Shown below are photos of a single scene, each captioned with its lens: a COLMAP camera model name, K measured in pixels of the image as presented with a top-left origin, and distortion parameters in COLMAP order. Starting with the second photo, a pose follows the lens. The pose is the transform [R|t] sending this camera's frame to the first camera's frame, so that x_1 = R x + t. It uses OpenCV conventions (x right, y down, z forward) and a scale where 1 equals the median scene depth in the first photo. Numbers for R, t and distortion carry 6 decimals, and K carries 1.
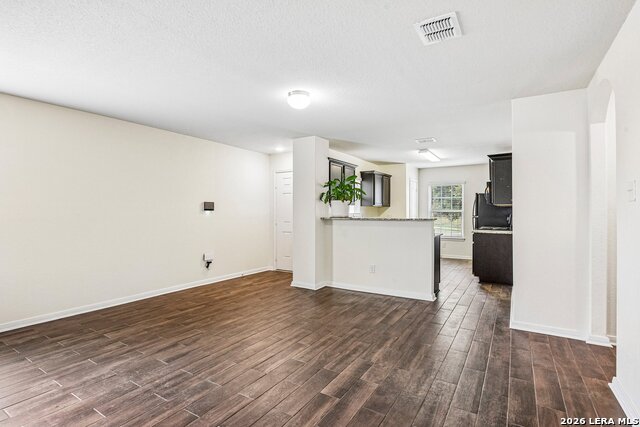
lens RADIAL K [[320.5, 0, 320.0], [0, 320.5, 213.5], [0, 0, 1]] dist [-0.001758, -0.000462]
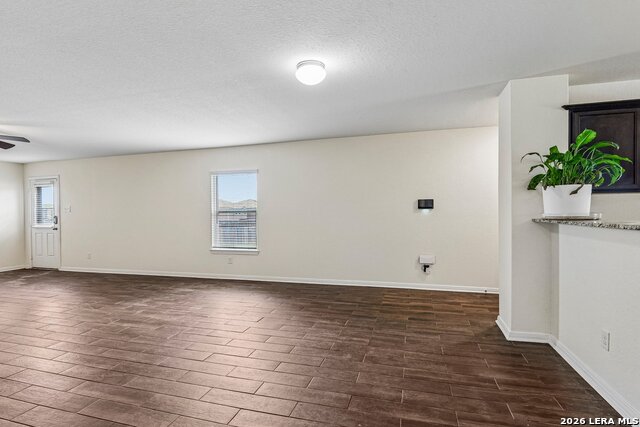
lens RADIAL K [[322.6, 0, 317.8], [0, 322.6, 214.8], [0, 0, 1]] dist [0.001206, -0.000233]
pose [[0.260580, 0.000705, -0.965452, 0.582316], [0.008701, 0.999957, 0.003079, 0.015706], [0.965413, -0.009203, 0.260563, 0.677753]]
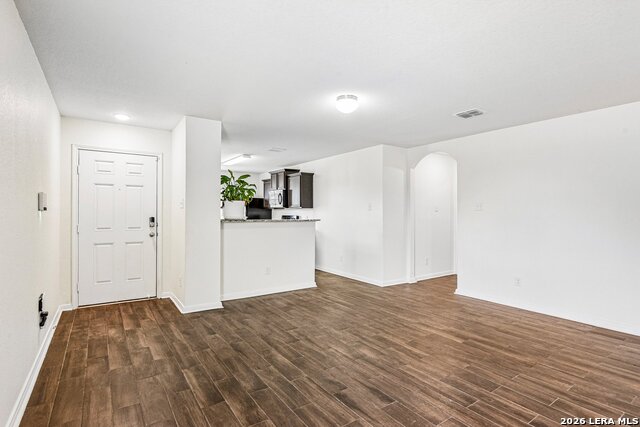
lens RADIAL K [[316.7, 0, 320.0], [0, 316.7, 213.5], [0, 0, 1]] dist [-0.001278, -0.000534]
pose [[0.405982, 0.000453, 0.913881, -0.858107], [-0.001718, 0.999998, 0.000268, -0.008345], [-0.913880, -0.001679, 0.405982, 0.560850]]
